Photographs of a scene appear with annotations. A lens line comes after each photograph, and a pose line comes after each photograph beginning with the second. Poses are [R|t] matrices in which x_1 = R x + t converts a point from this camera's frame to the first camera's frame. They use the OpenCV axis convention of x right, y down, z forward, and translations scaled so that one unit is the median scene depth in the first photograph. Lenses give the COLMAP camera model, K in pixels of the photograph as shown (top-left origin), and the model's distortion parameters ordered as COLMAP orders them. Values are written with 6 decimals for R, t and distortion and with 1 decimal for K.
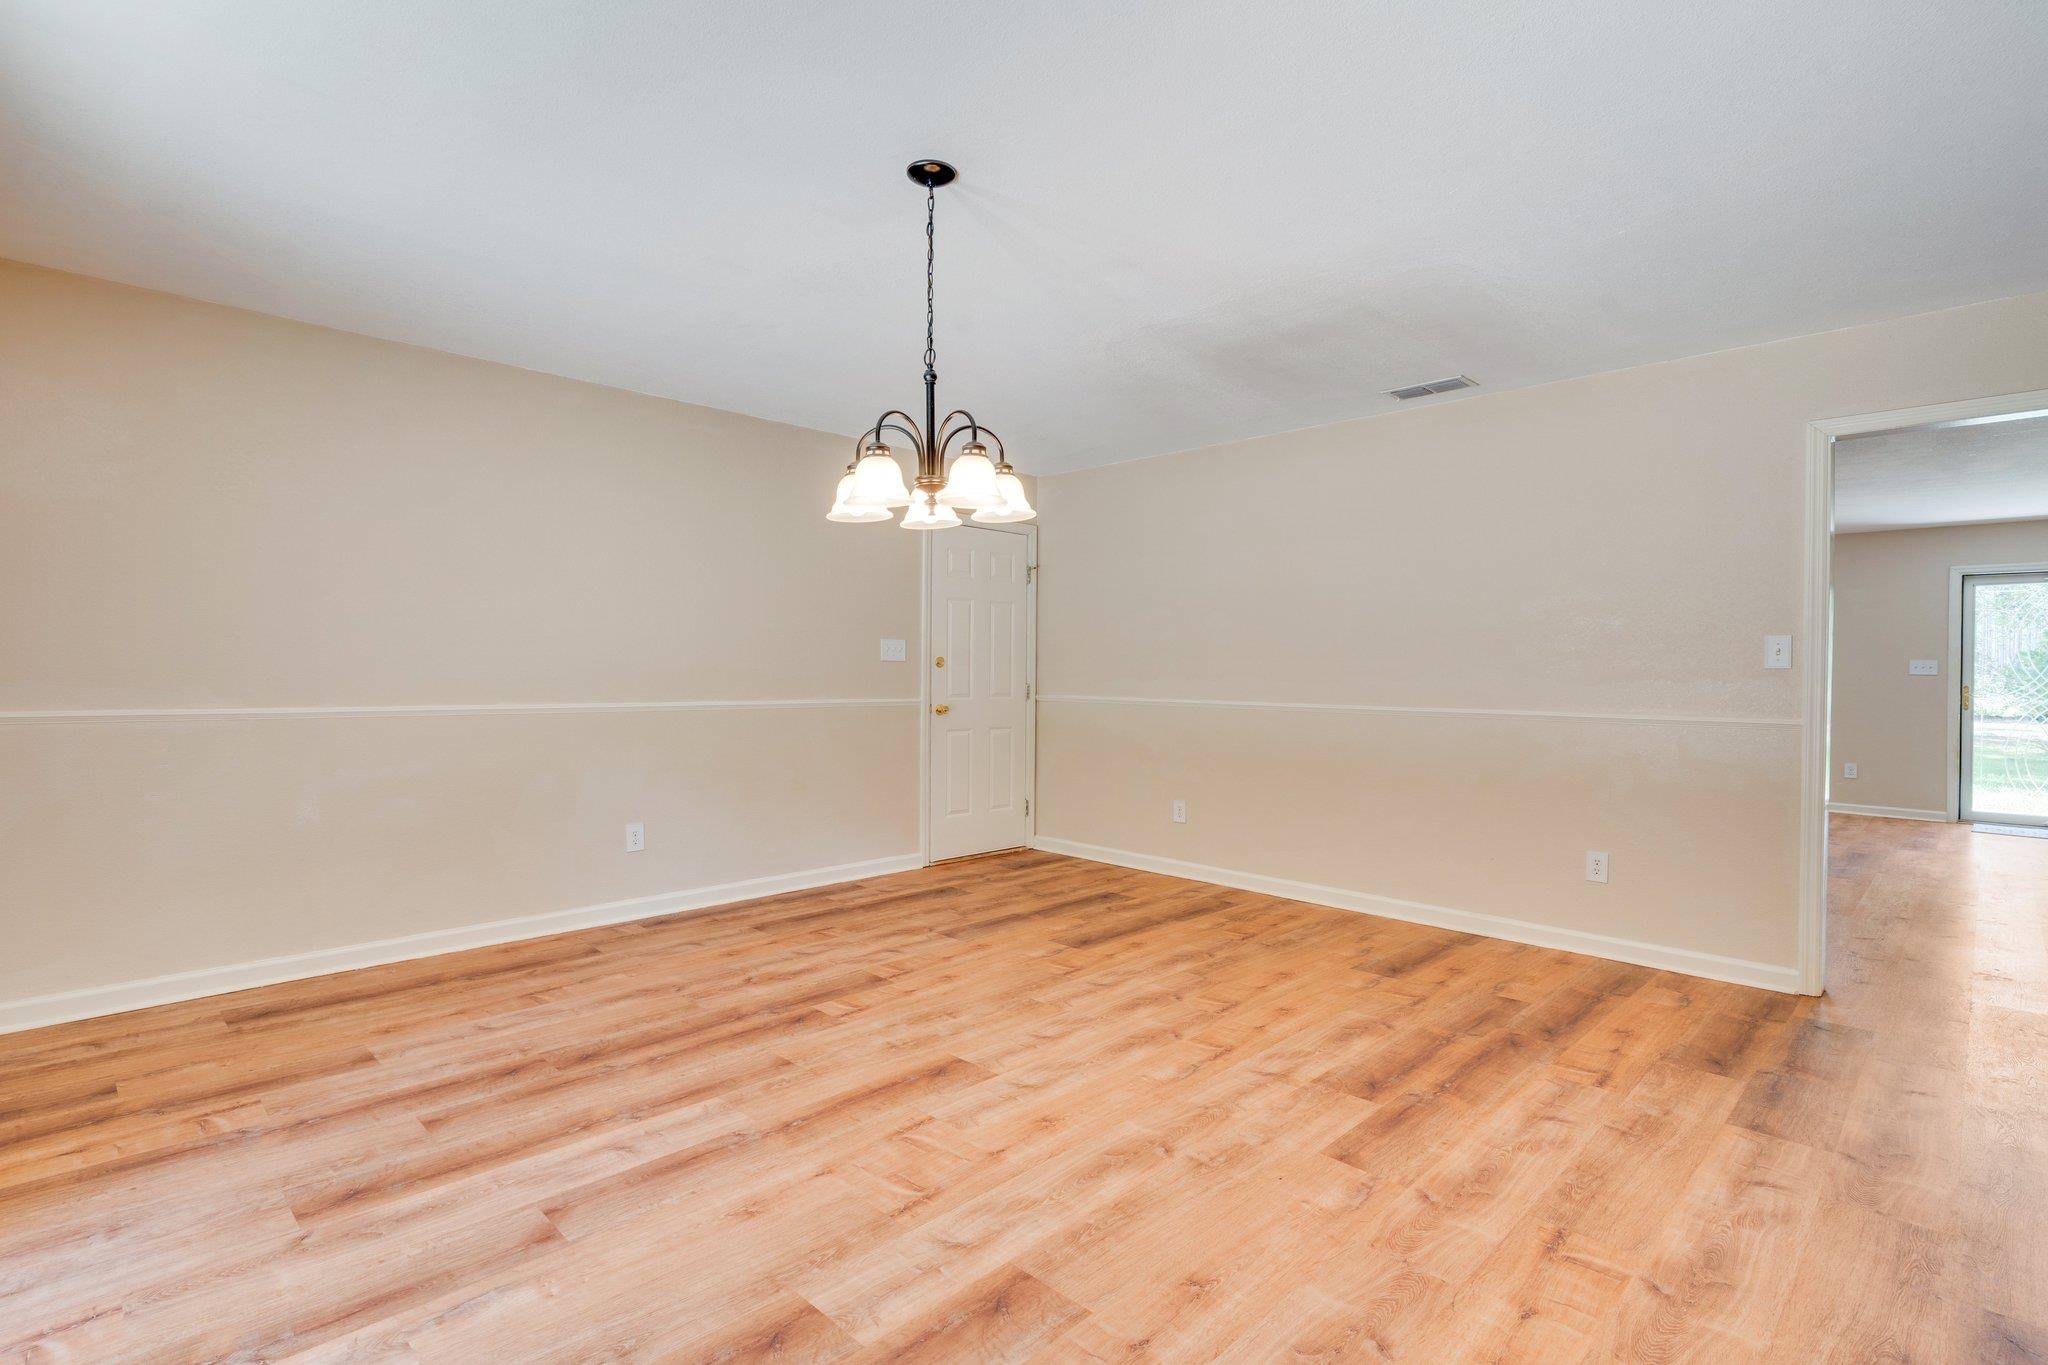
lens RADIAL K [[974.1, 0, 1015.1], [0, 974.1, 679.0], [0, 0, 1]] dist [0.001329, -0.000614]
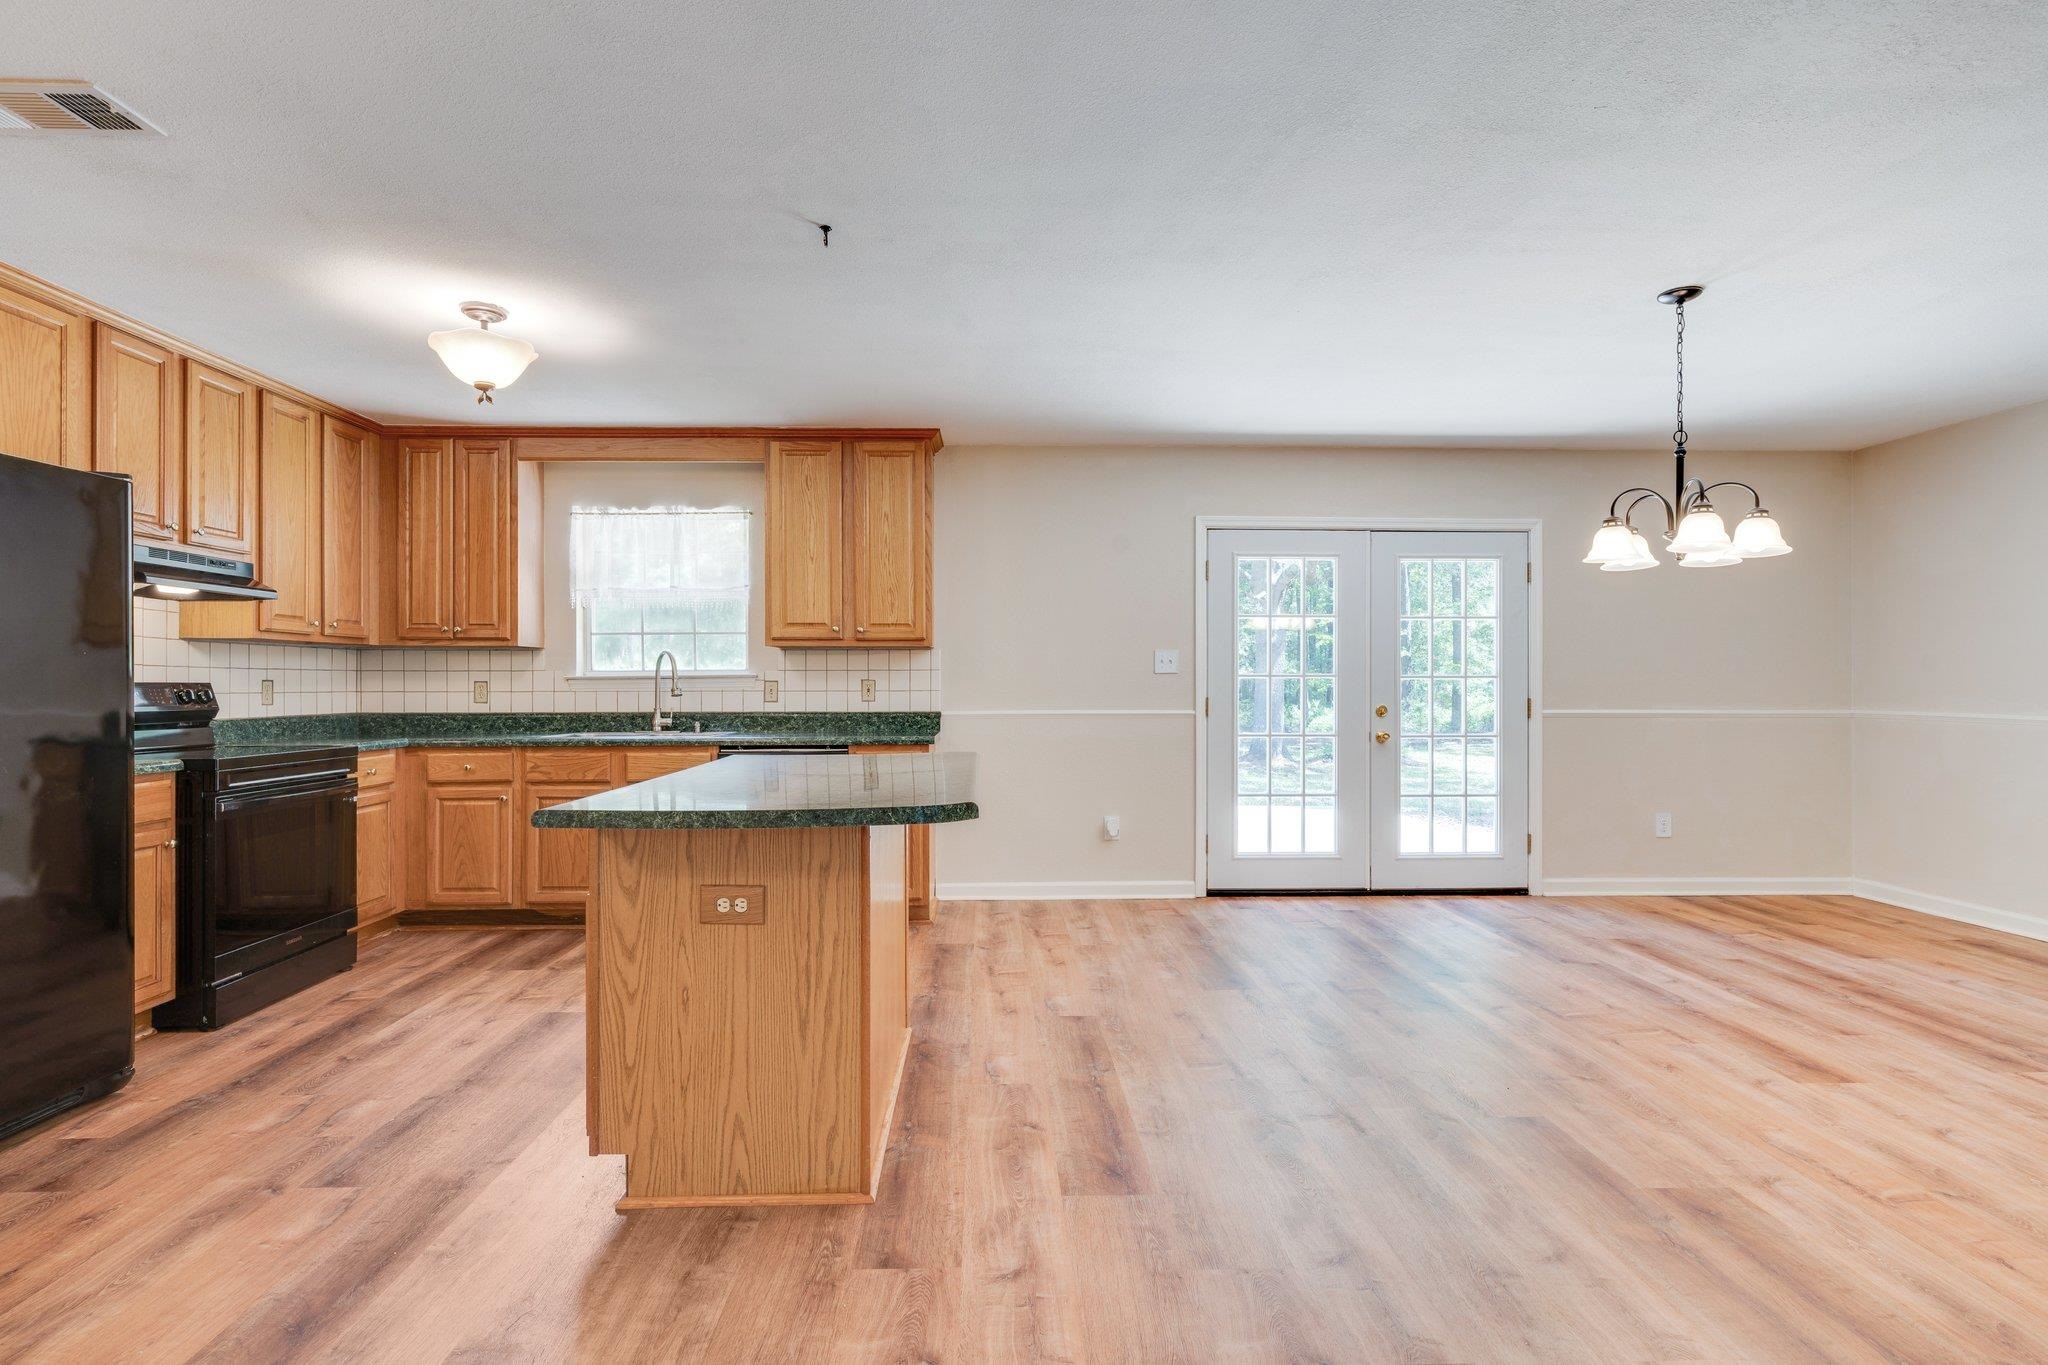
lens RADIAL K [[974.1, 0, 1015.1], [0, 974.1, 679.0], [0, 0, 1]] dist [0.001329, -0.000614]
pose [[-0.685118, -0.011936, -0.728335, 1.142416], [-0.010909, 0.999922, -0.006125, 0.003892], [0.728351, 0.003750, -0.685194, 0.984579]]
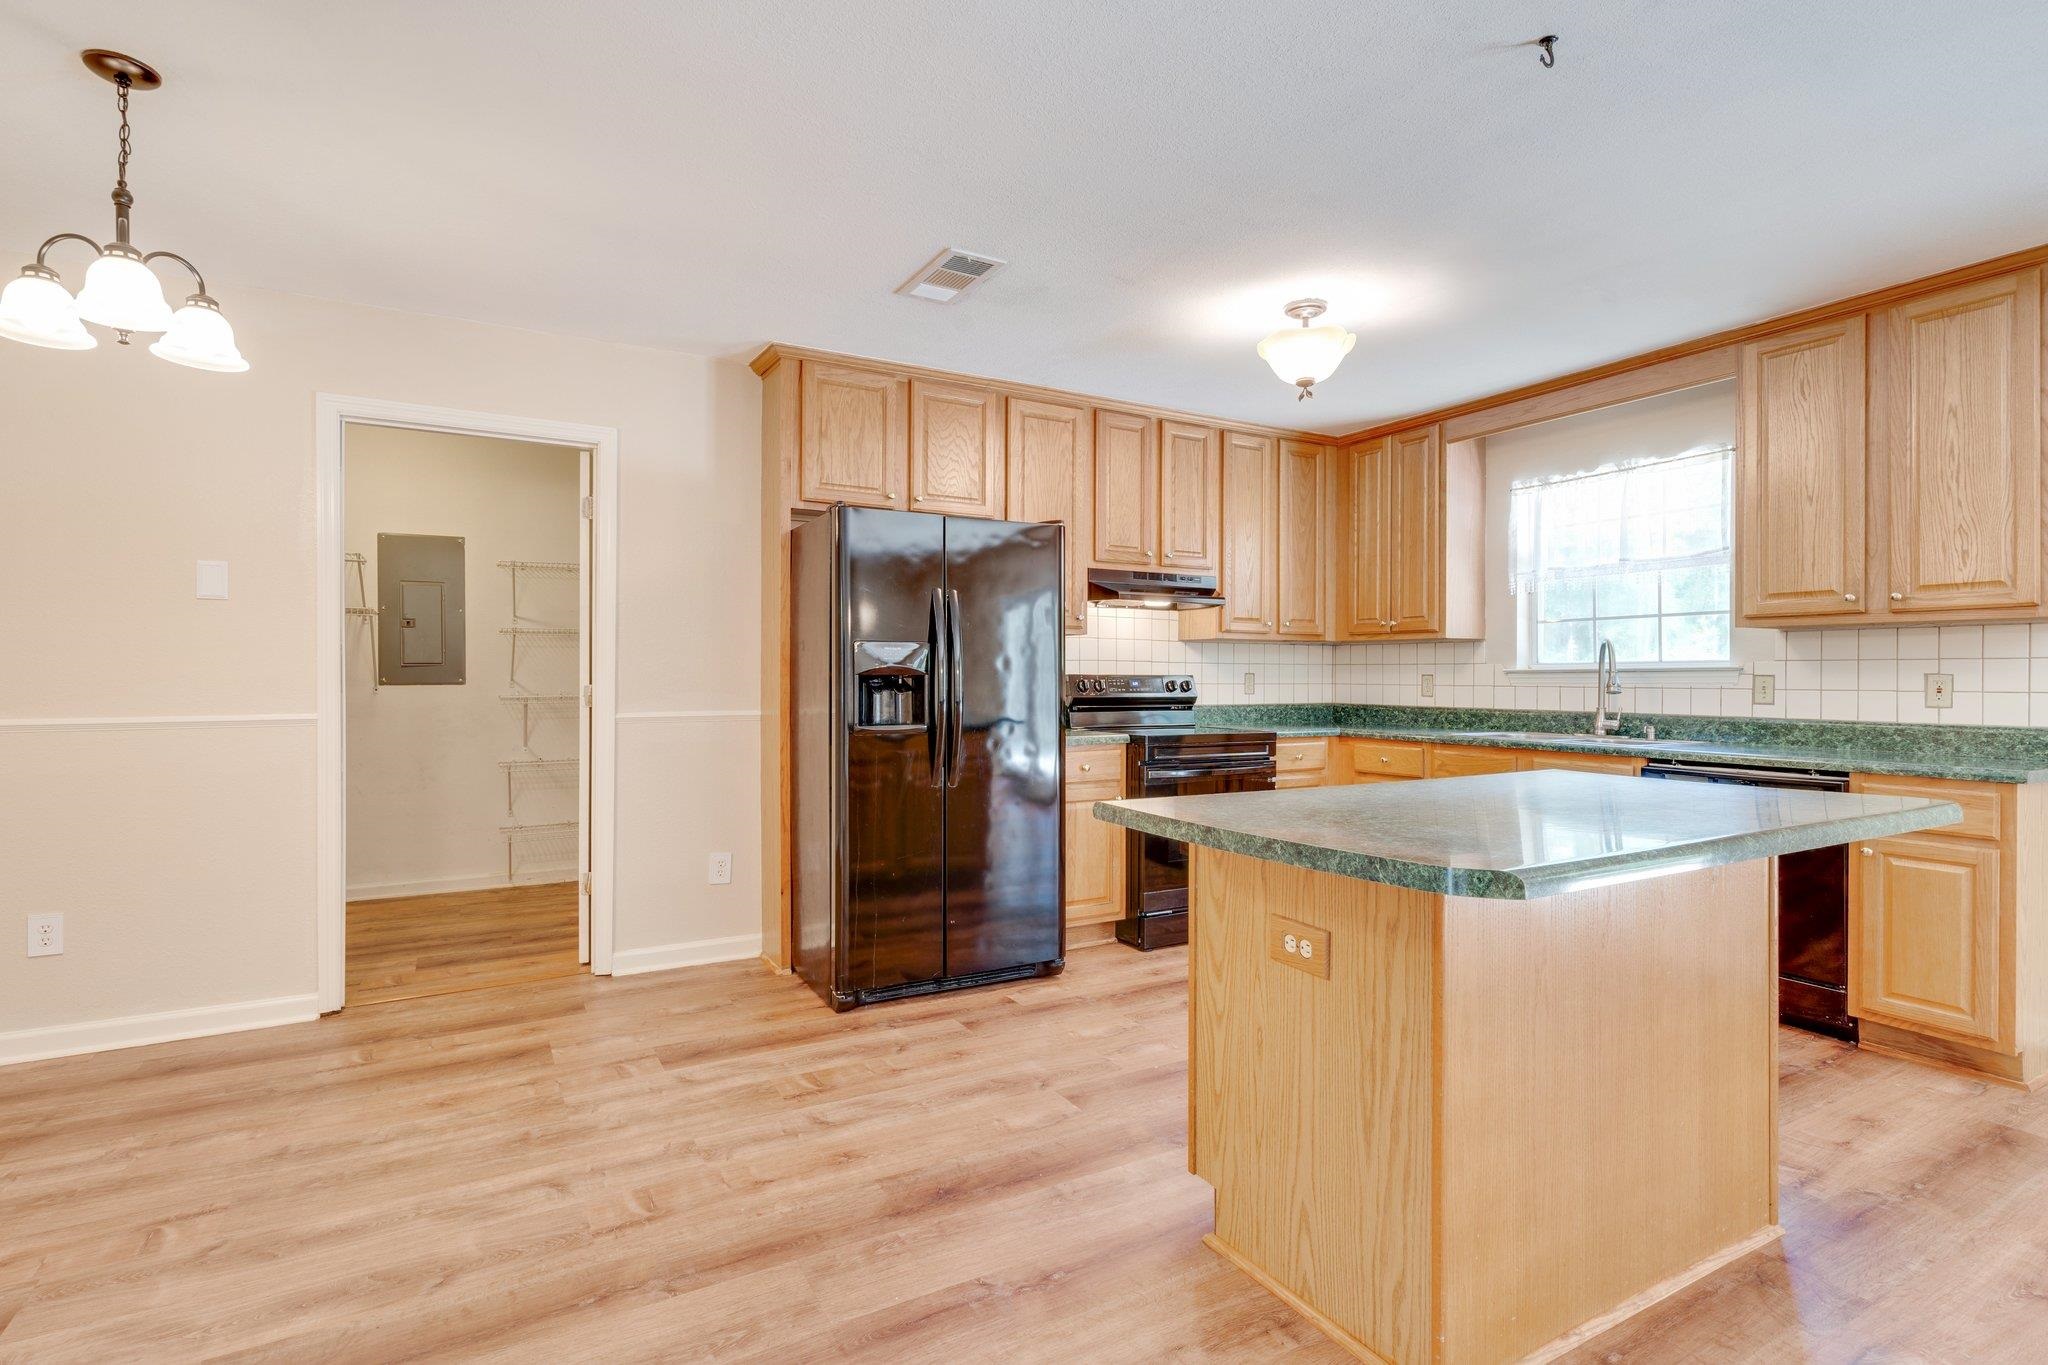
lens RADIAL K [[980.4, 0, 1020.6], [0, 980.4, 678.5], [0, 0, 1]] dist [0.002840, 0.000557]
pose [[-0.963699, -0.014391, 0.266605, 0.781299], [-0.011238, 0.999848, 0.013348, -0.000267], [-0.266756, 0.009867, -0.963714, 0.960576]]
